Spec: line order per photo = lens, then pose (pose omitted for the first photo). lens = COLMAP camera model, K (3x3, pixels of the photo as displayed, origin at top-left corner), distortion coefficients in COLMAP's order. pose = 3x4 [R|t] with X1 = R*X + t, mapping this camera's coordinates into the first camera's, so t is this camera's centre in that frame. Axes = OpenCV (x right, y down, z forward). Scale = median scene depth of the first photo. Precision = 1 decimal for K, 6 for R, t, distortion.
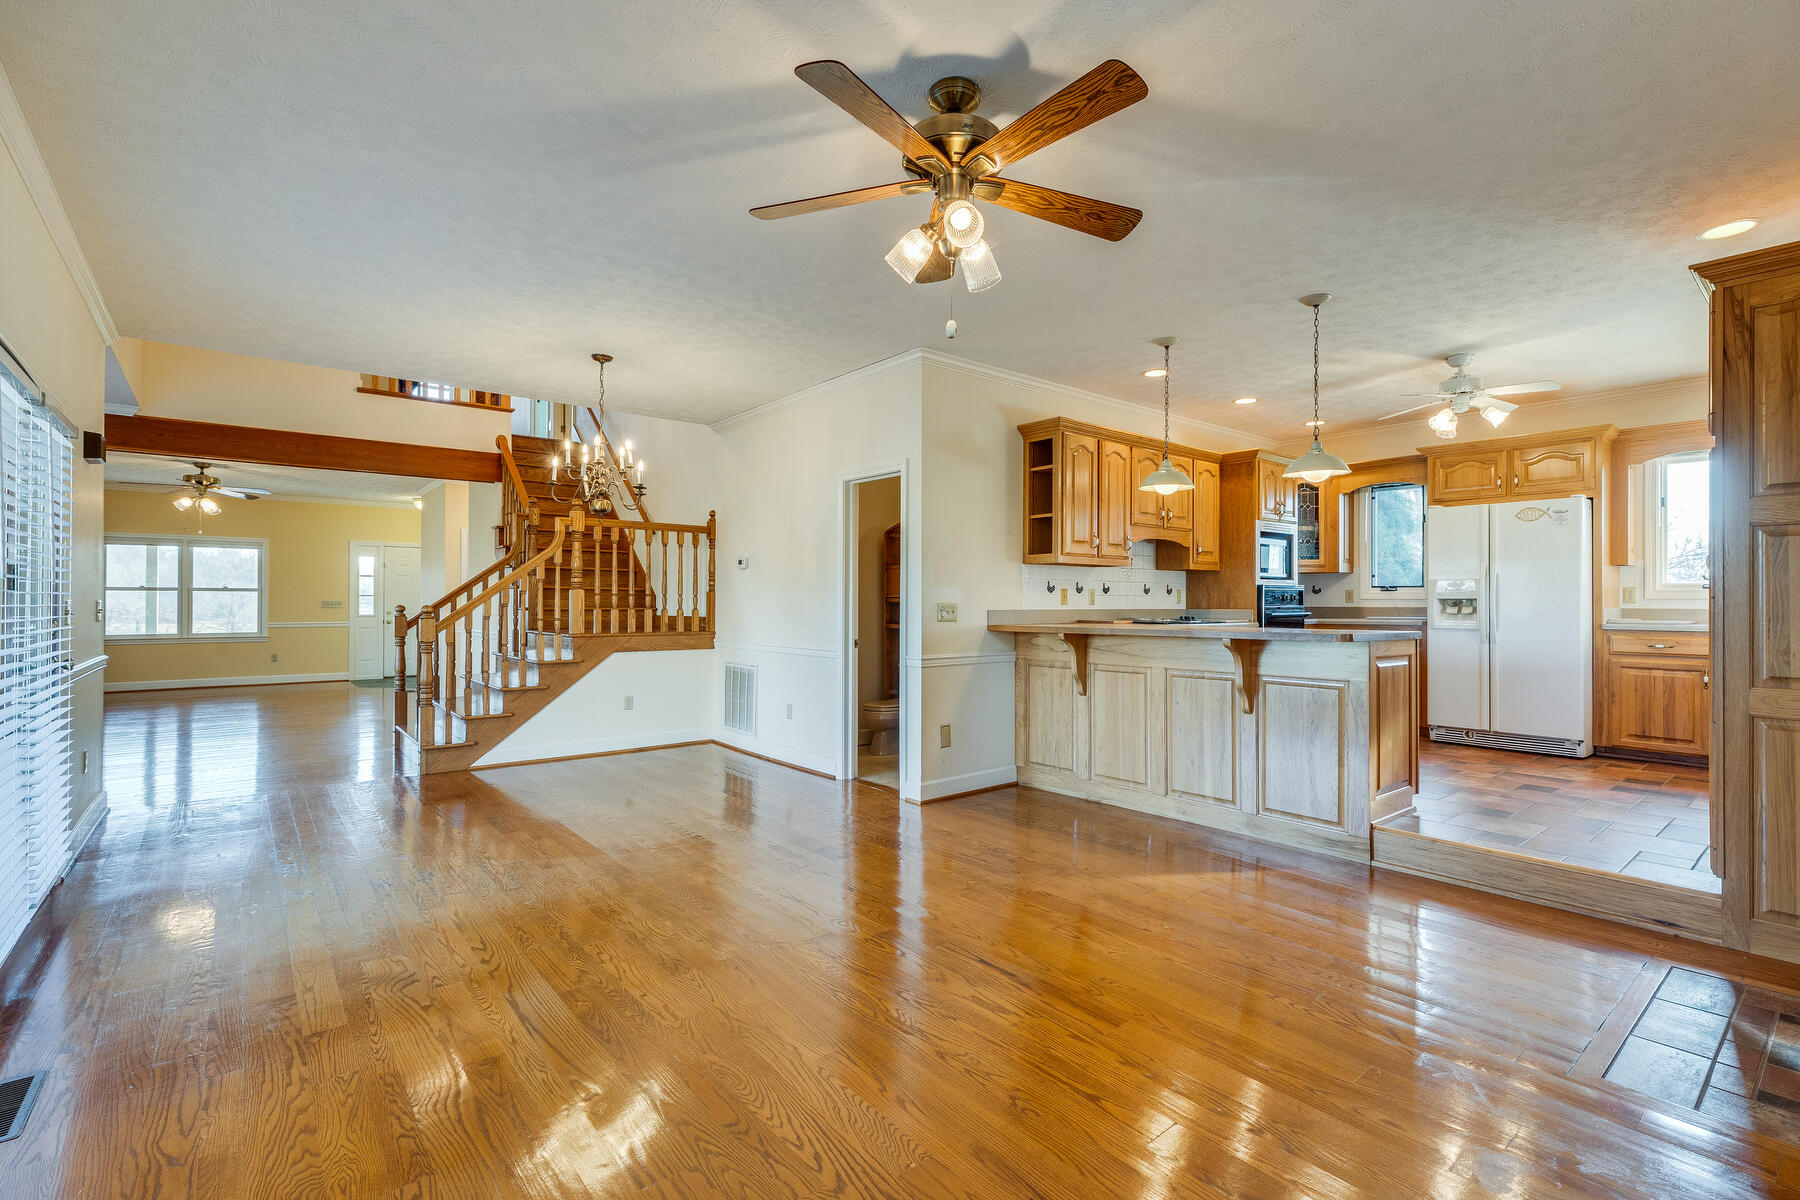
lens RADIAL K [[807.4, 0, 895.9], [0, 807.4, 598.5], [0, 0, 1]] dist [0.002604, -0.000917]
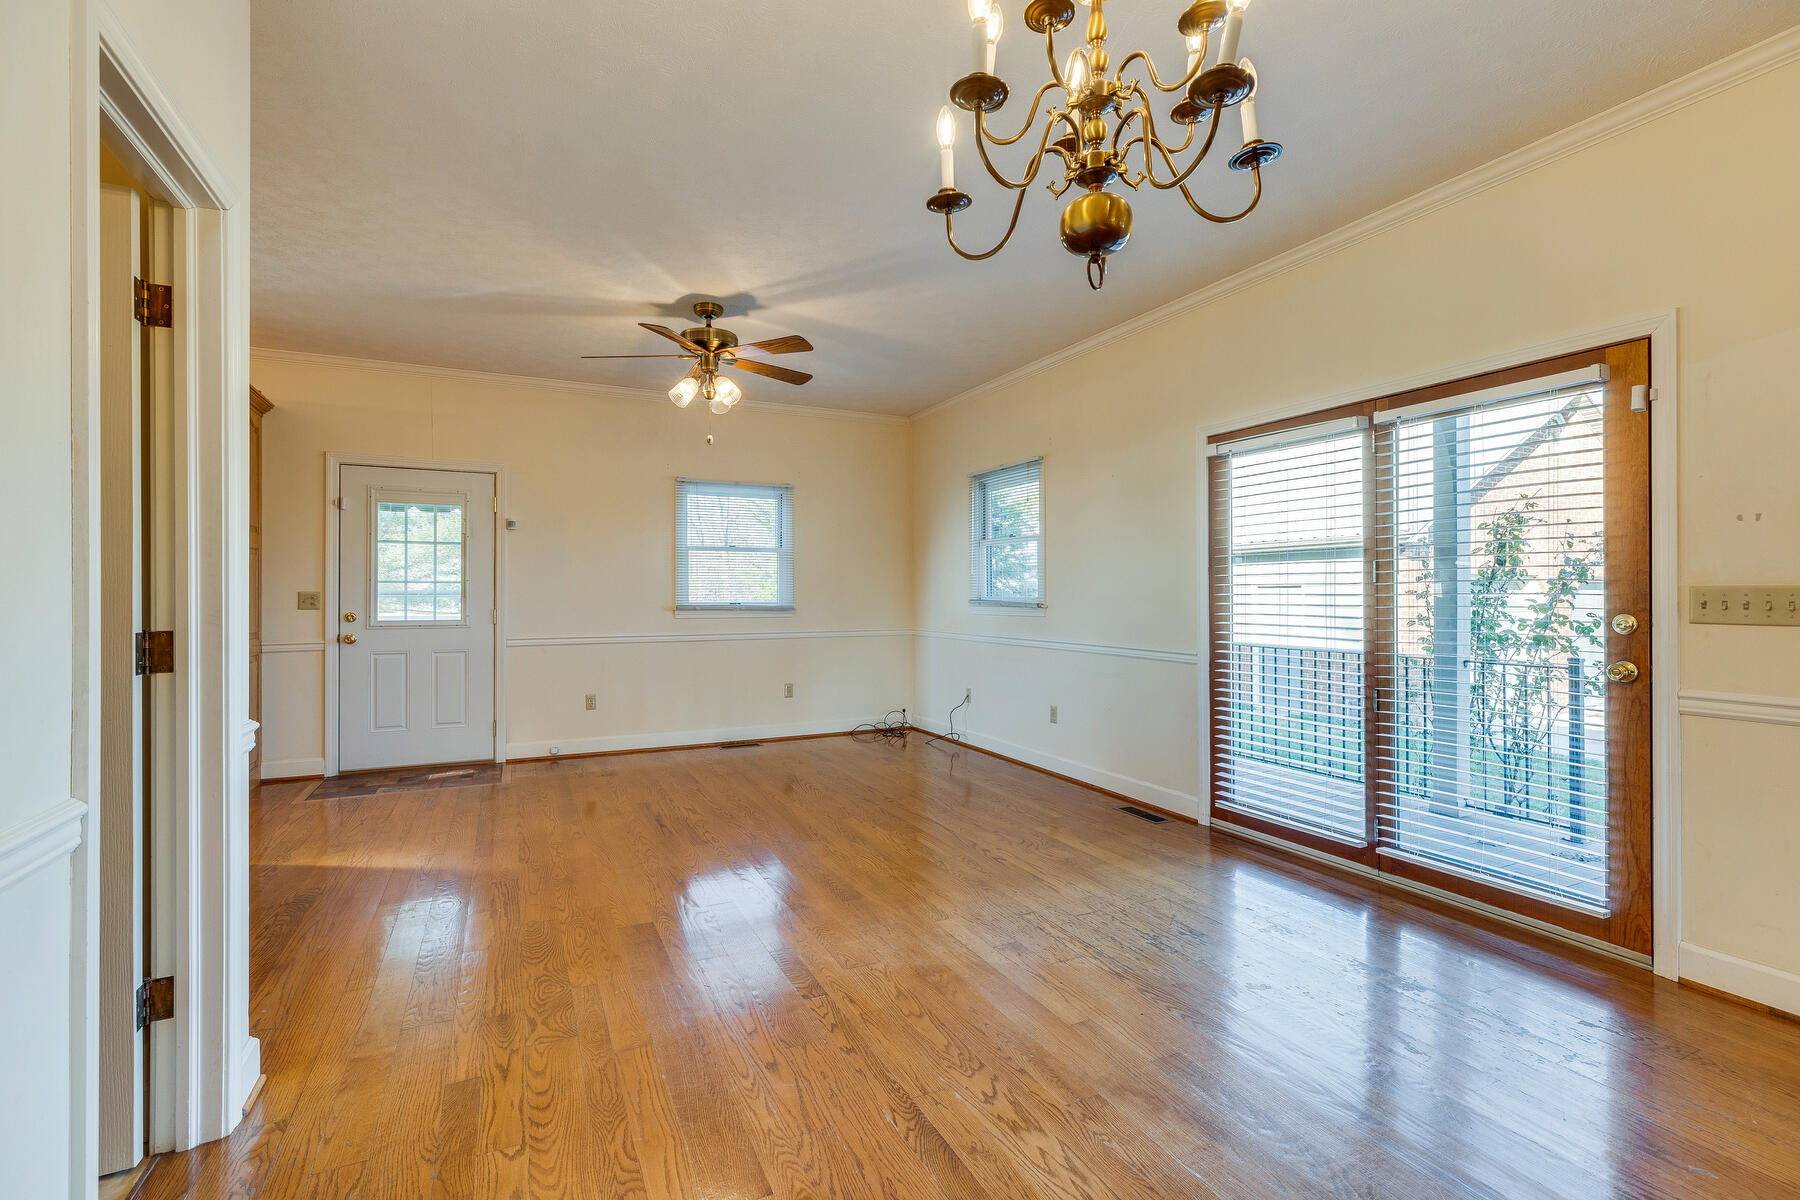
lens RADIAL K [[807.4, 0, 903.0], [0, 807.4, 594.6], [0, 0, 1]] dist [0.002604, -0.000917]
pose [[-0.975384, -0.001338, 0.220509, -0.328733], [-0.002428, 0.999986, -0.004672, 0.006733], [-0.220500, -0.005093, -0.975374, 1.166036]]
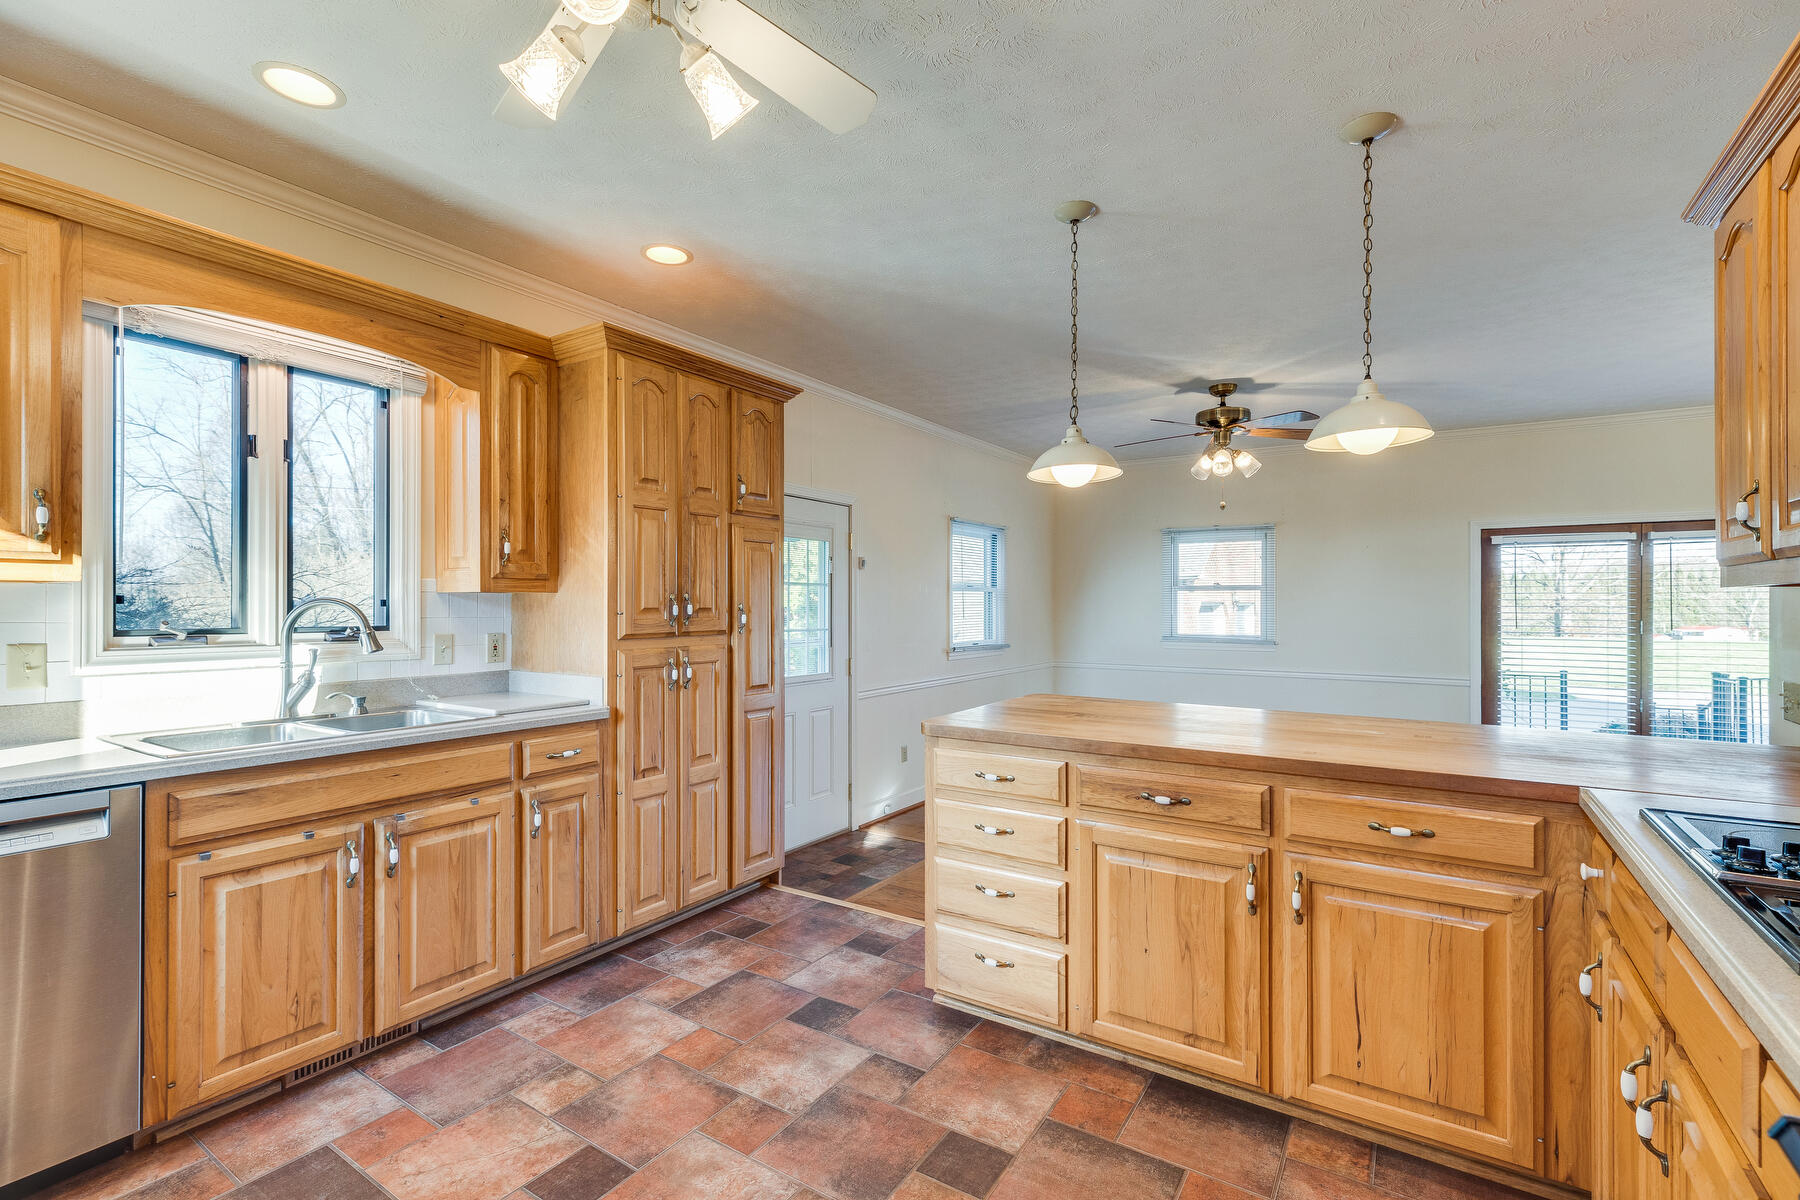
lens RADIAL K [[807.4, 0, 903.6], [0, 807.4, 605.2], [0, 0, 1]] dist [0.002604, -0.000917]
pose [[-0.949551, -0.004109, -0.313587, 0.630719], [-0.001589, 0.999964, -0.008289, -0.031202], [0.313610, -0.007373, -0.949523, 1.163996]]
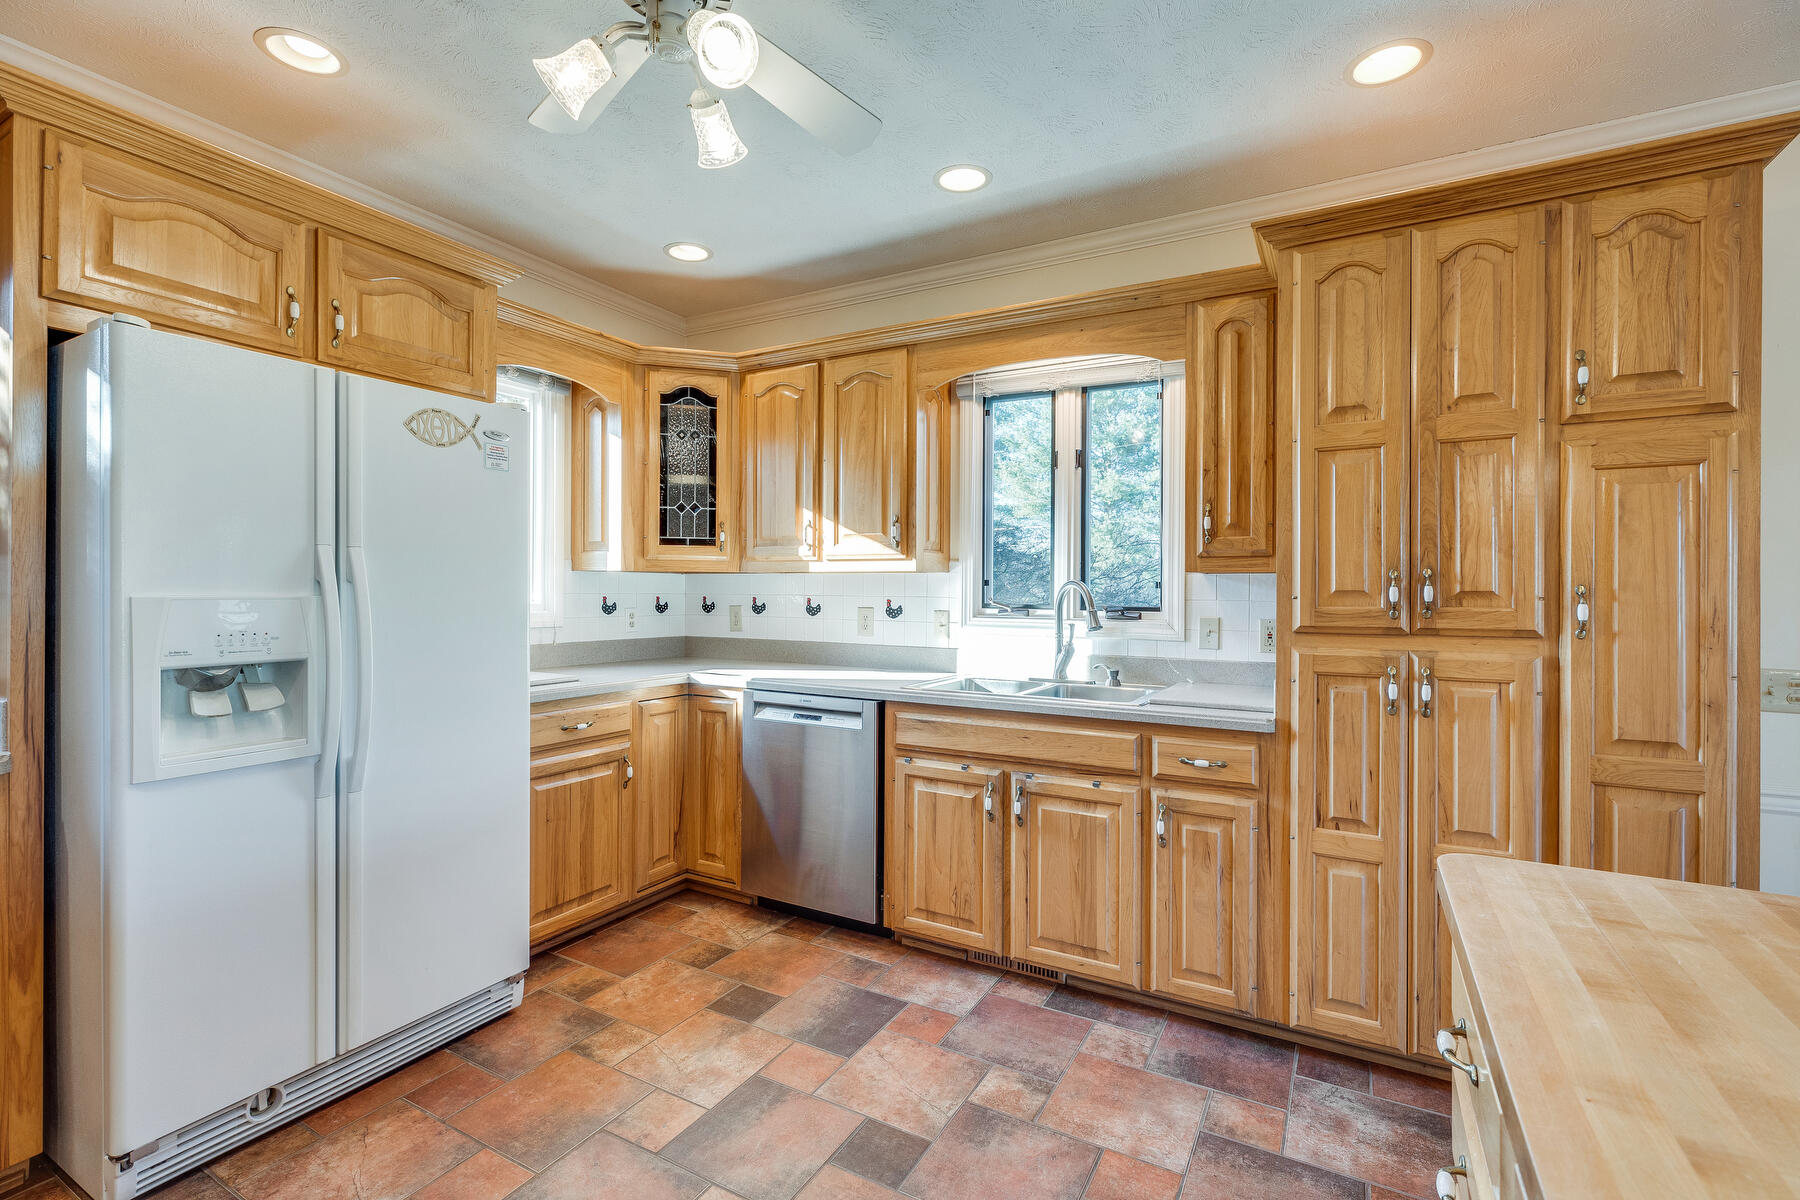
lens RADIAL K [[807.4, 0, 903.9], [0, 807.4, 593.6], [0, 0, 1]] dist [0.002604, -0.000917]
pose [[-0.374588, -0.011173, 0.927124, 0.351075], [-0.013171, 0.999891, 0.006728, -0.032090], [-0.927098, -0.009691, -0.374694, 0.934058]]
